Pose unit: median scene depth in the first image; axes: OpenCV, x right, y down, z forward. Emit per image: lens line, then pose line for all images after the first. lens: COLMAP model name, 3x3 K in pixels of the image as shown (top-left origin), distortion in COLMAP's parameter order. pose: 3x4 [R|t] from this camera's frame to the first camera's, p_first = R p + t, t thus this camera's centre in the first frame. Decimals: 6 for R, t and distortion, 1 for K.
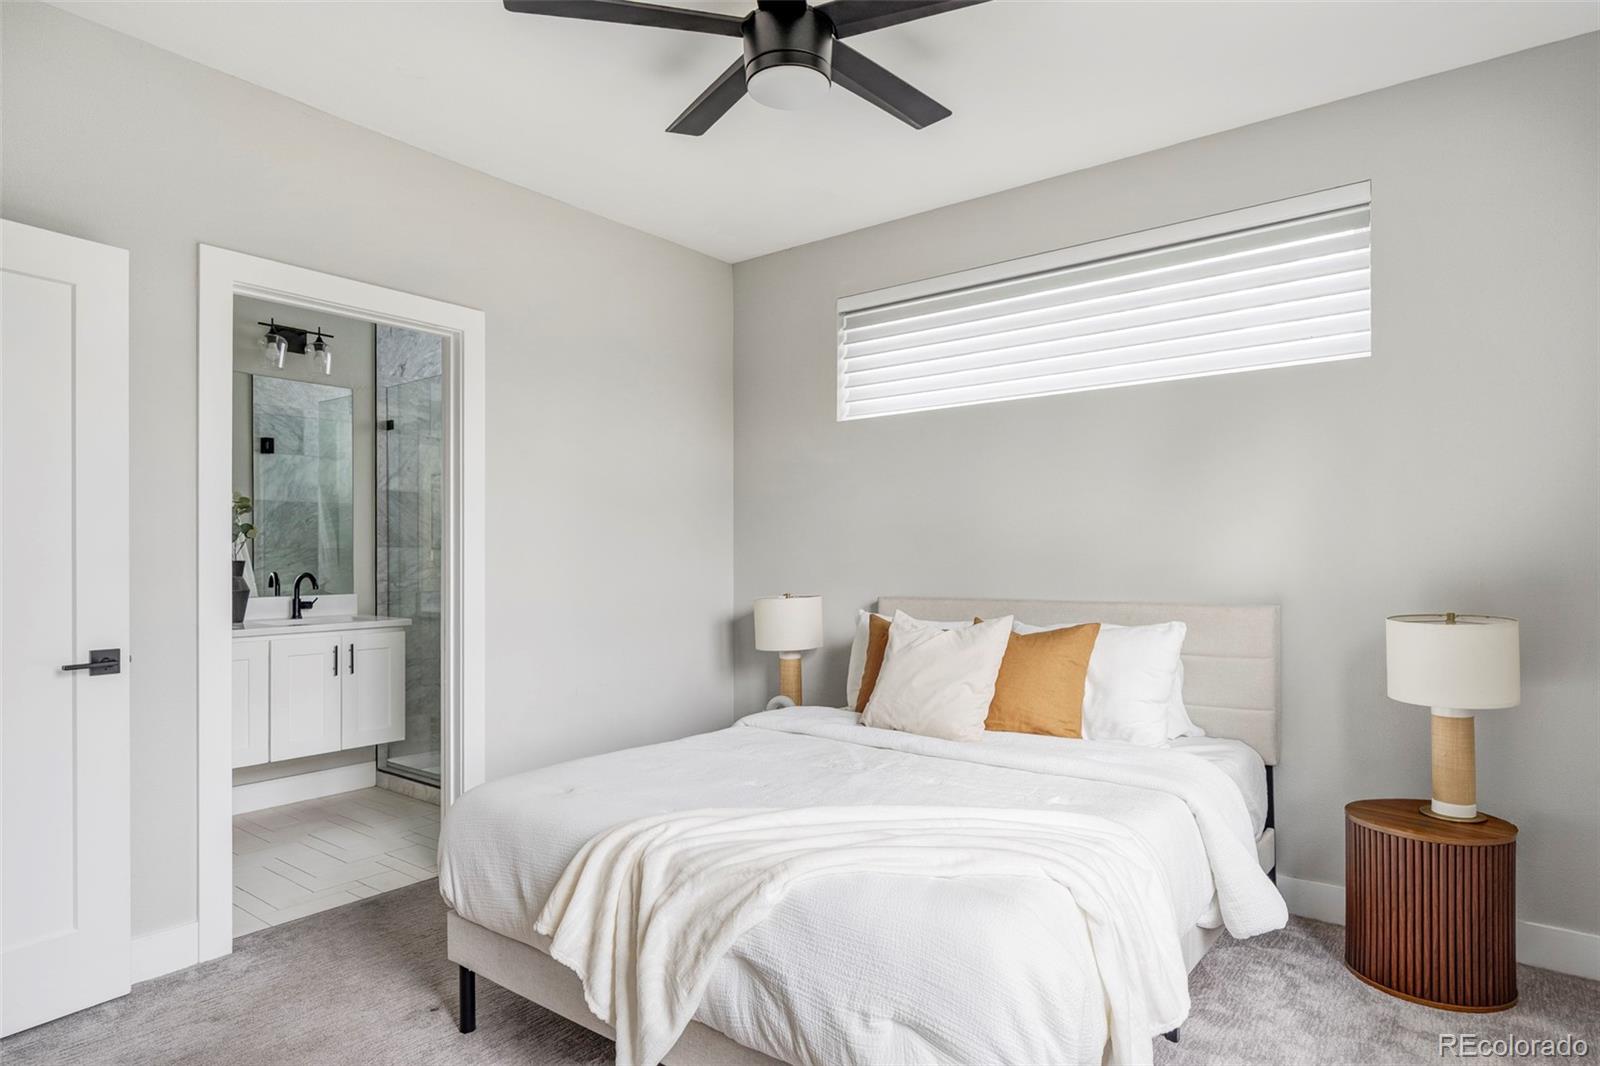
lens RADIAL K [[899.9, 0, 796.4], [0, 899.9, 549.3], [0, 0, 1]] dist [-0.021708, -0.001002]
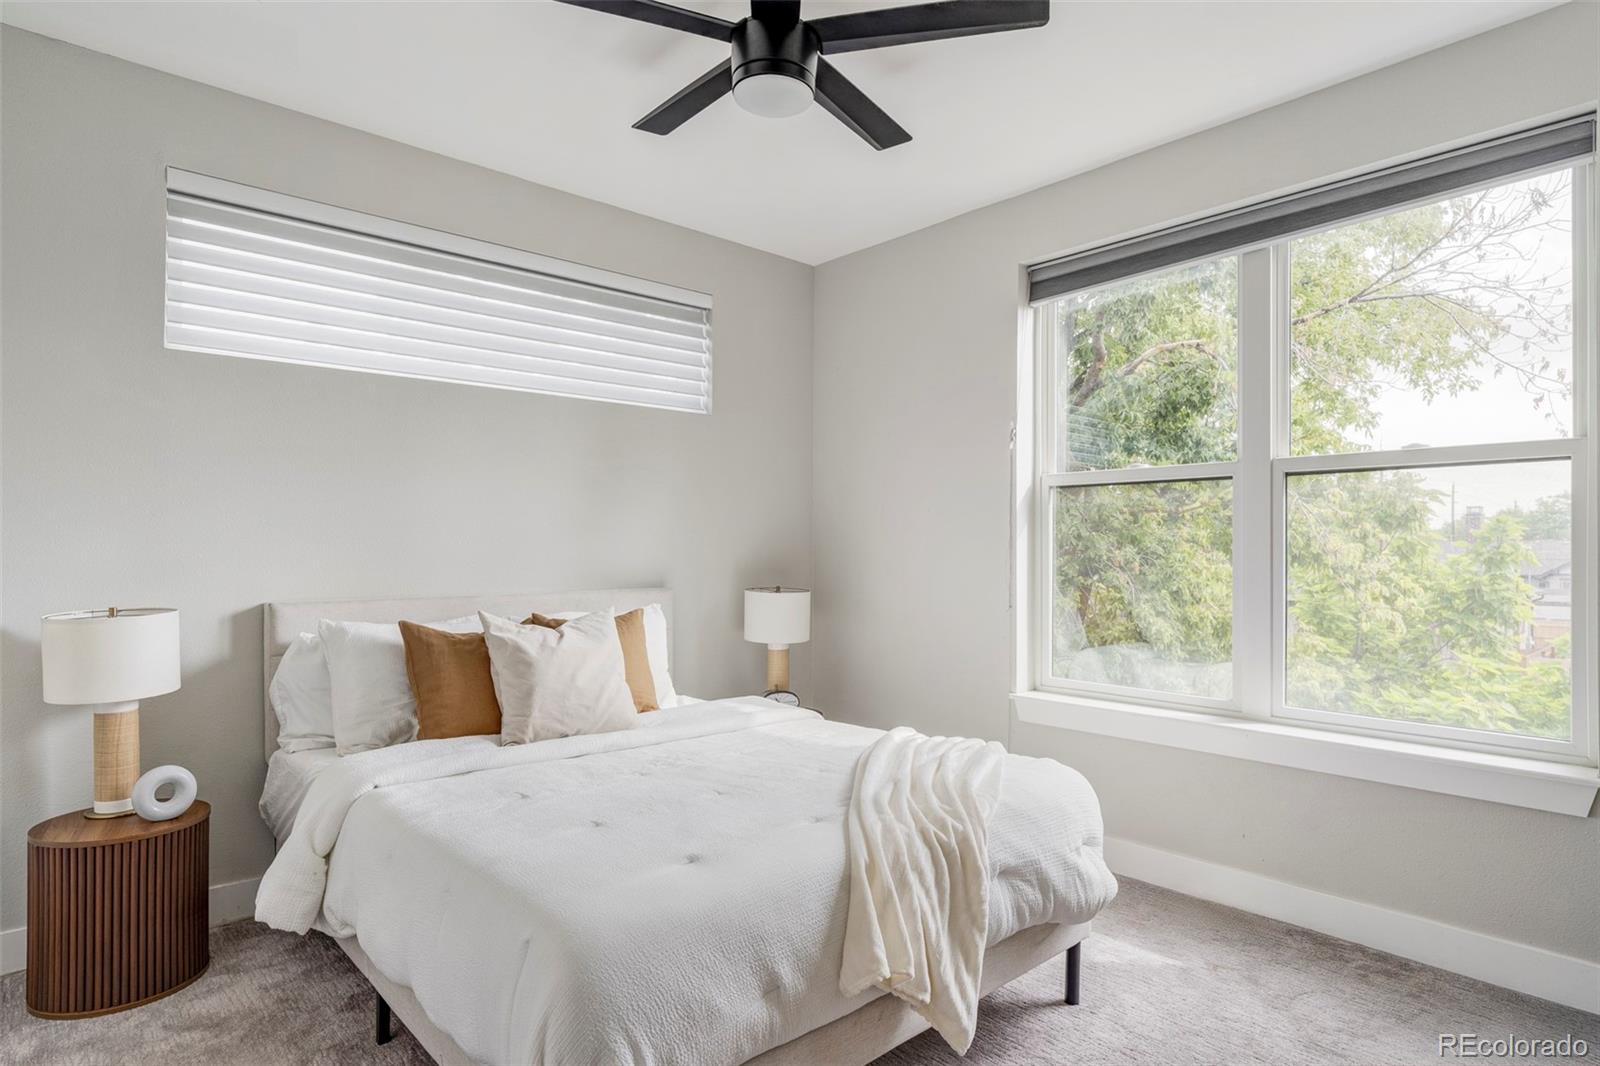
lens RADIAL K [[883.3, 0, 800.0], [0, 883.3, 533.0], [0, 0, 1]] dist [0.026067, 0.000095]
pose [[0.173277, 0.018440, 0.984701, -0.770013], [-0.012264, 0.999788, -0.016565, 0.001257], [-0.984797, -0.009206, 0.173466, 0.606286]]
